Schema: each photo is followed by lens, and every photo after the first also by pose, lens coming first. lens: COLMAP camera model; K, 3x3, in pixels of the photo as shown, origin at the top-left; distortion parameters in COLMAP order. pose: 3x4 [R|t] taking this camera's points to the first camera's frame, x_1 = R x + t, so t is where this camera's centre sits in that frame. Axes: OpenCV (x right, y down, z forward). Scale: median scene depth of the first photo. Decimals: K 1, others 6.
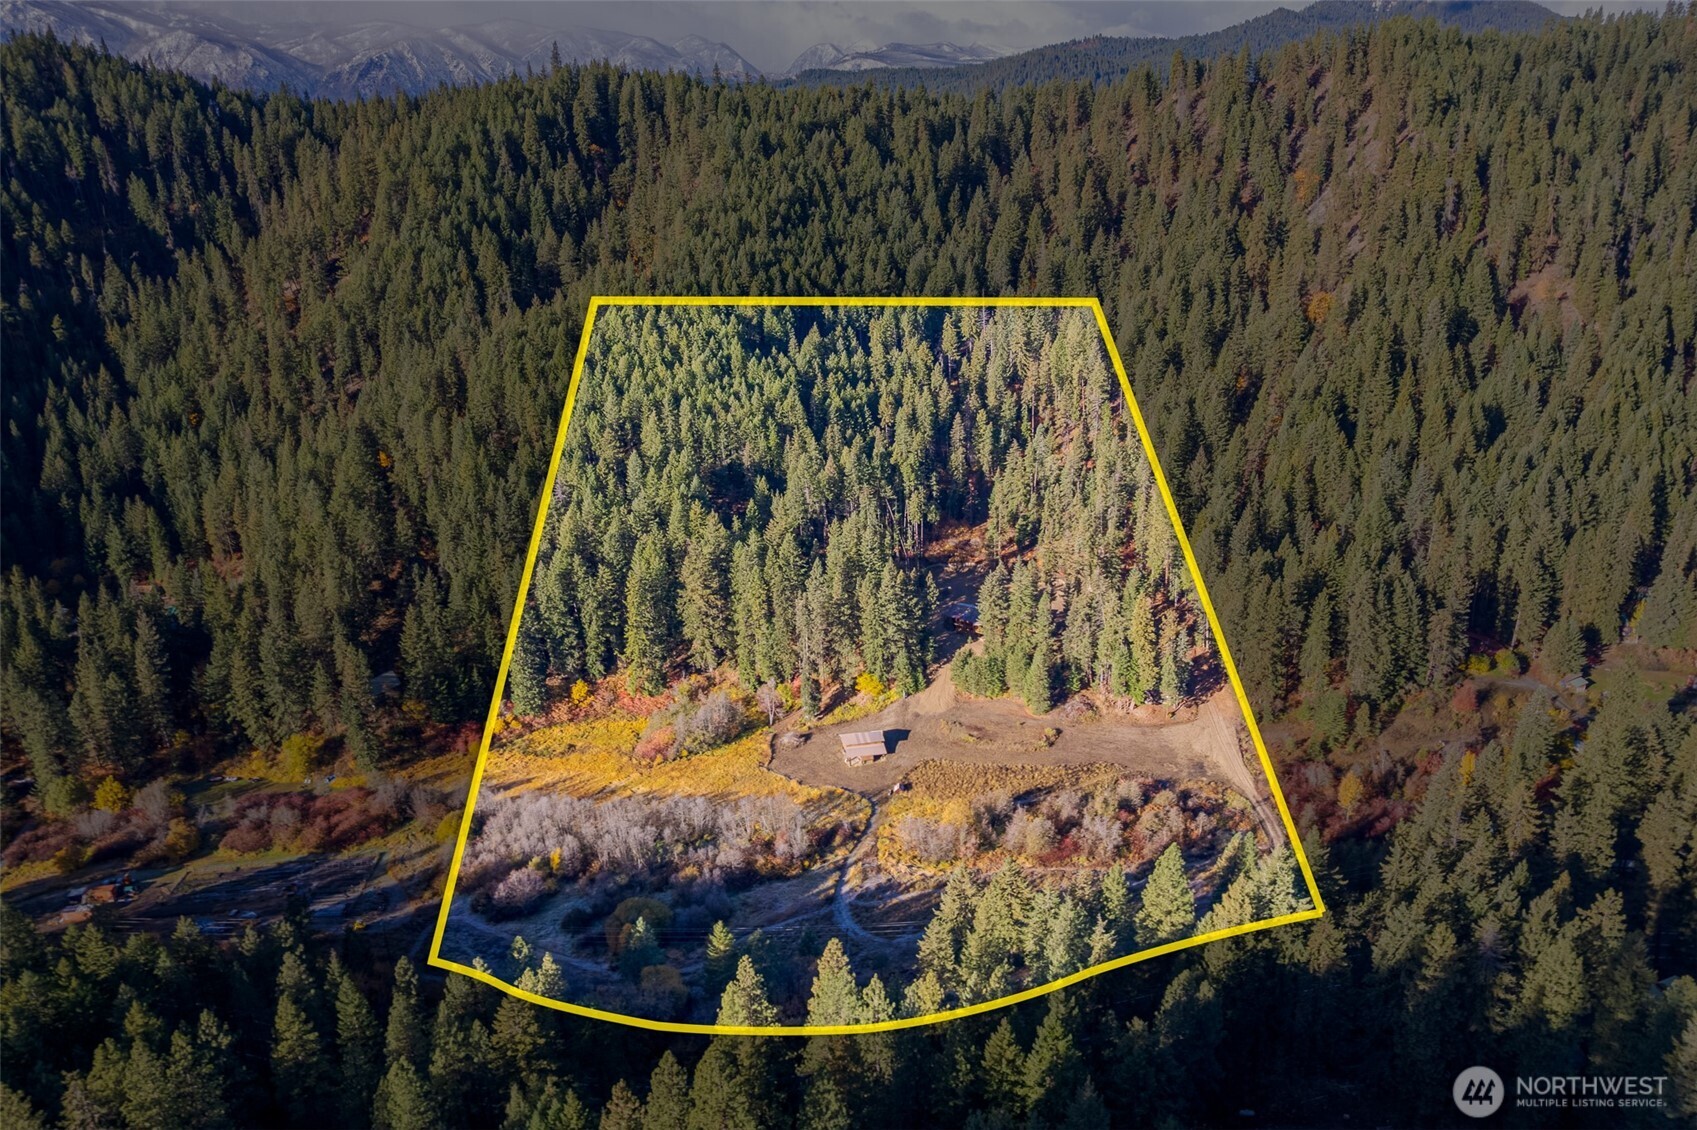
lens RADIAL K [[1178.4, 0, 848.5], [0, 1178.4, 565.0], [0, 0, 1]] dist [-0.063538, 0.083379]
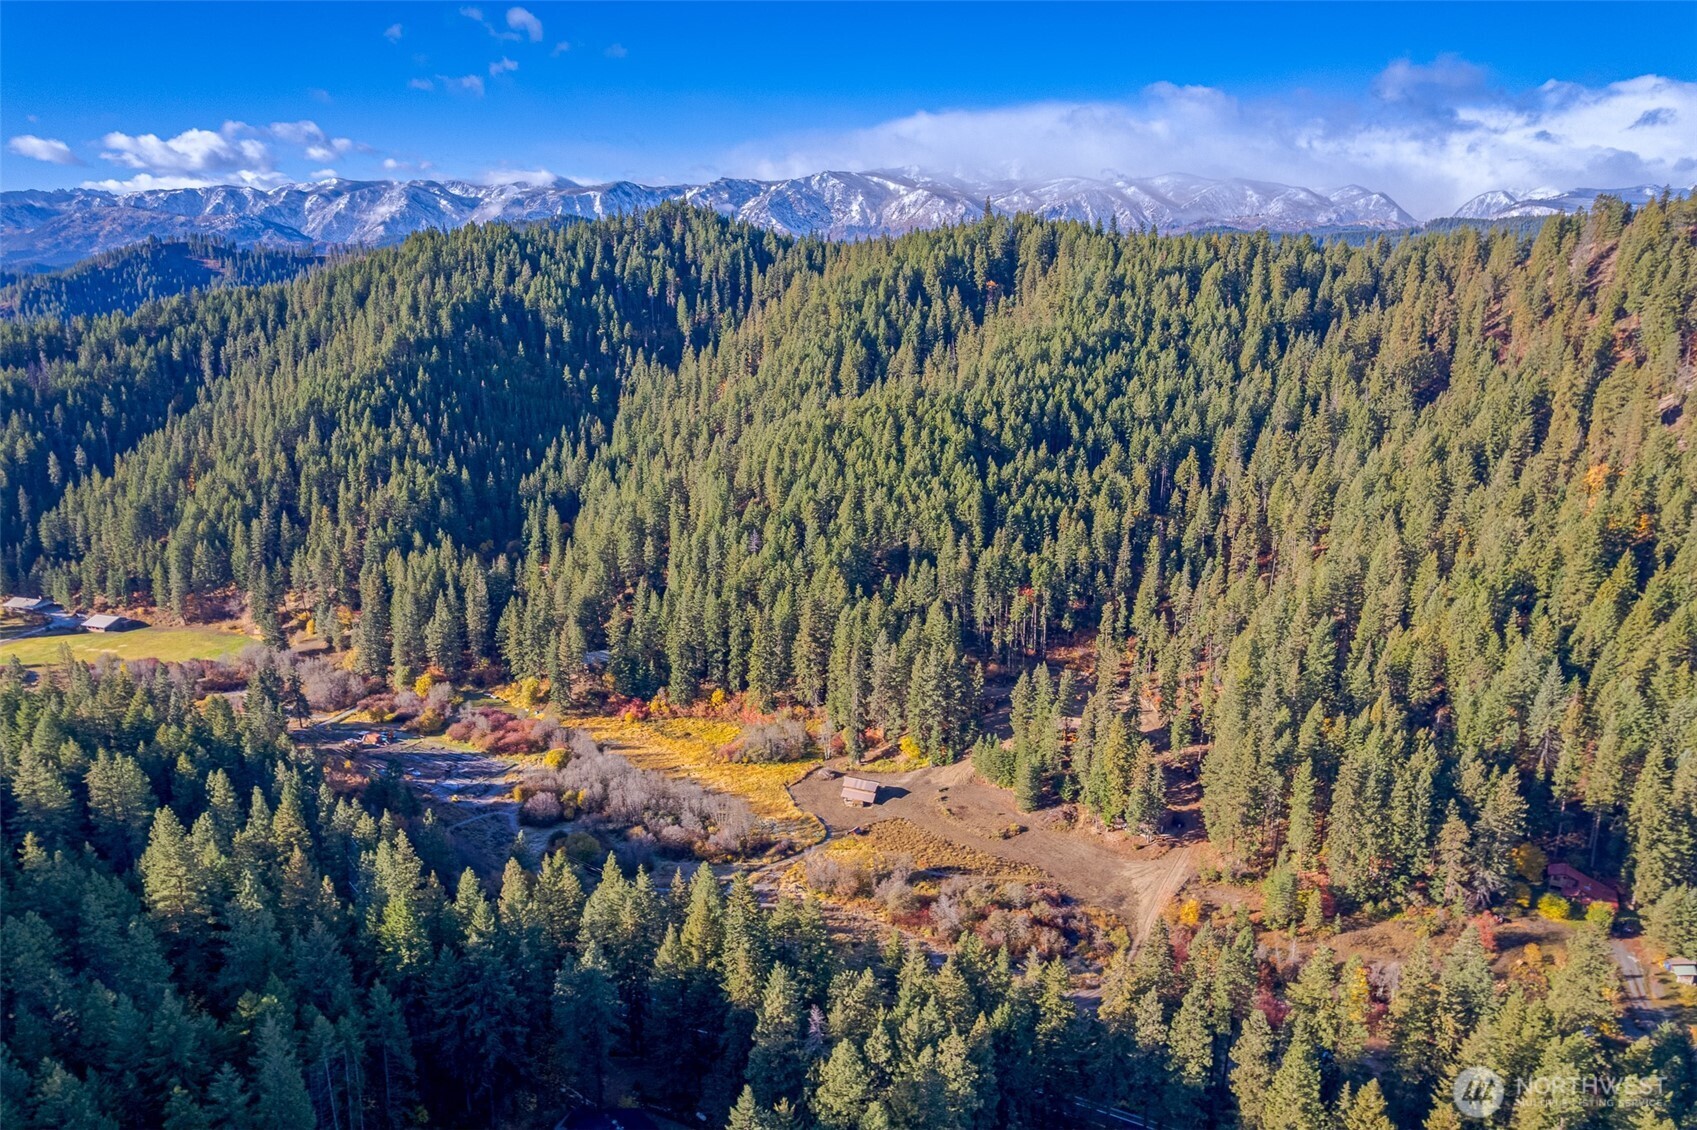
lens RADIAL K [[1094.4, 0, 868.8], [0, 1094.4, 564.8], [0, 0, 1]] dist [-0.061390, 0.058952]
pose [[0.834359, 0.159218, -0.527726, 0.509950], [-0.206352, 0.977981, -0.031190, -0.029589], [0.511139, 0.134921, 0.848842, 0.060843]]
